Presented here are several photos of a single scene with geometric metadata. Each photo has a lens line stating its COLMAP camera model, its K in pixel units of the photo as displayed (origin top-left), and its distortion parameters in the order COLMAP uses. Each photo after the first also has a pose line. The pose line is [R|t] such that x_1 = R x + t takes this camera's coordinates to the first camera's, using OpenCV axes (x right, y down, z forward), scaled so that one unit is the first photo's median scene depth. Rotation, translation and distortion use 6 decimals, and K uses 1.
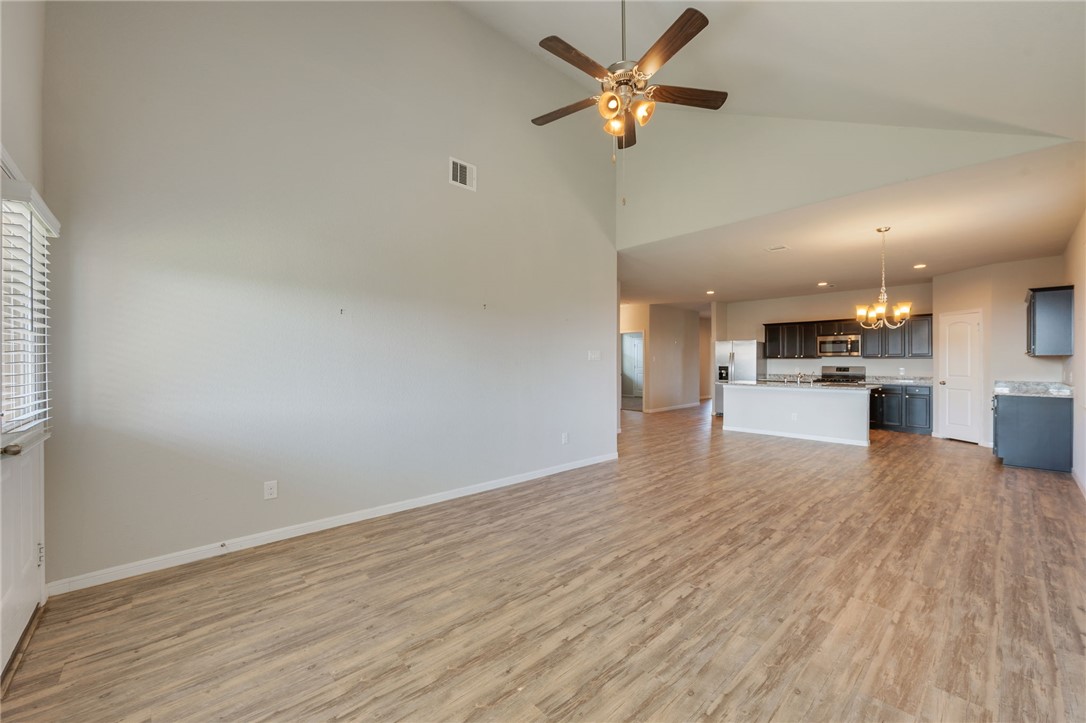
lens RADIAL K [[438.0, 0, 542.2], [0, 438.0, 362.6], [0, 0, 1]] dist [0.001728, -0.000008]
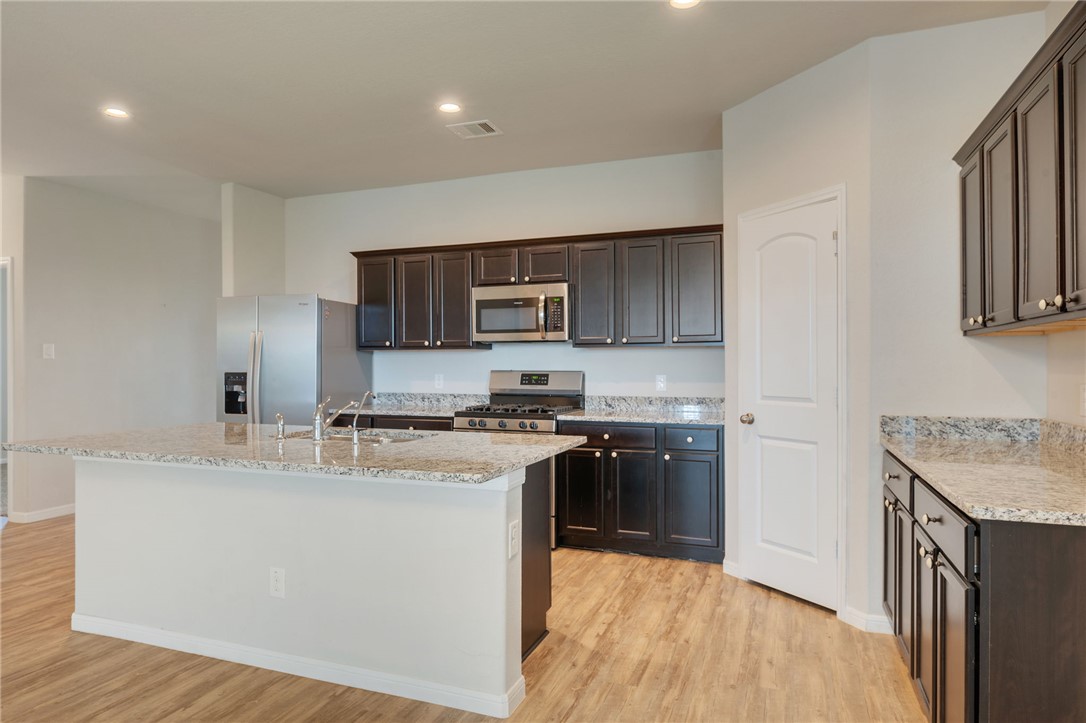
lens RADIAL K [[664.0, 0, 539.0], [0, 664.0, 359.5], [0, 0, 1]] dist [-0.008076, -0.000298]
pose [[0.895486, 0.000841, 0.445088, 0.441330], [0.002671, 0.999970, -0.007263, 0.003058], [-0.445081, 0.007692, 0.895457, 0.499778]]
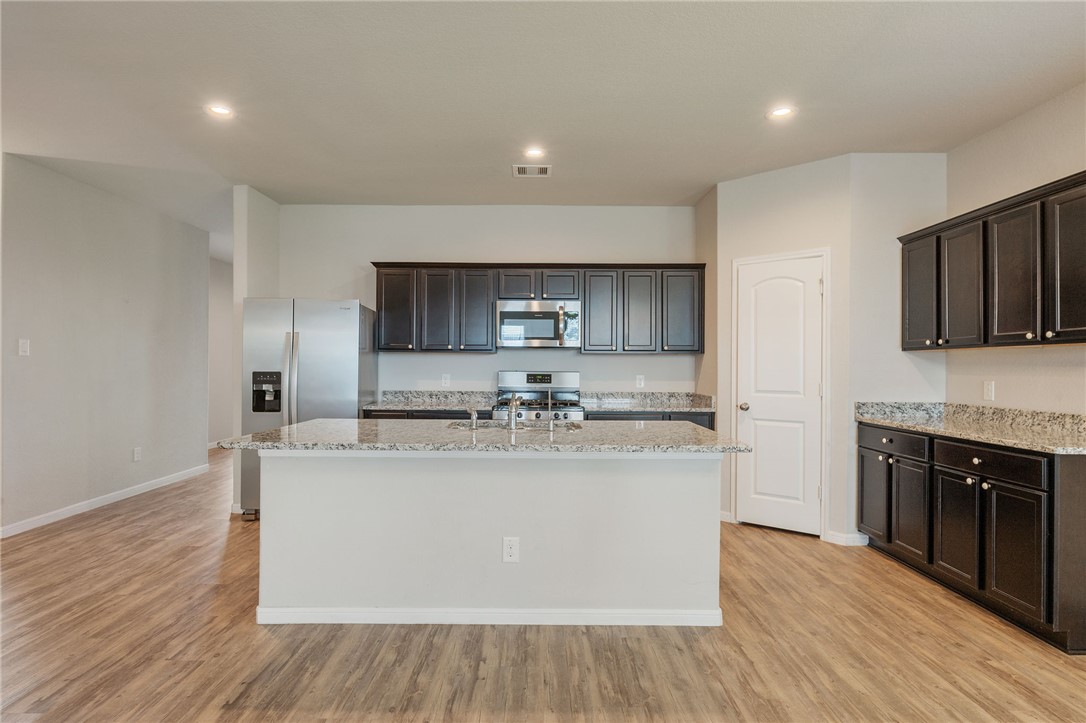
lens RADIAL K [[585.5, 0, 535.0], [0, 585.5, 359.7], [0, 0, 1]] dist [-0.004391, -0.001908]
pose [[0.678878, 0.012710, 0.734141, 0.246293], [-0.005842, 0.999912, -0.011908, 0.003537], [-0.734228, 0.003795, 0.678892, 0.599392]]
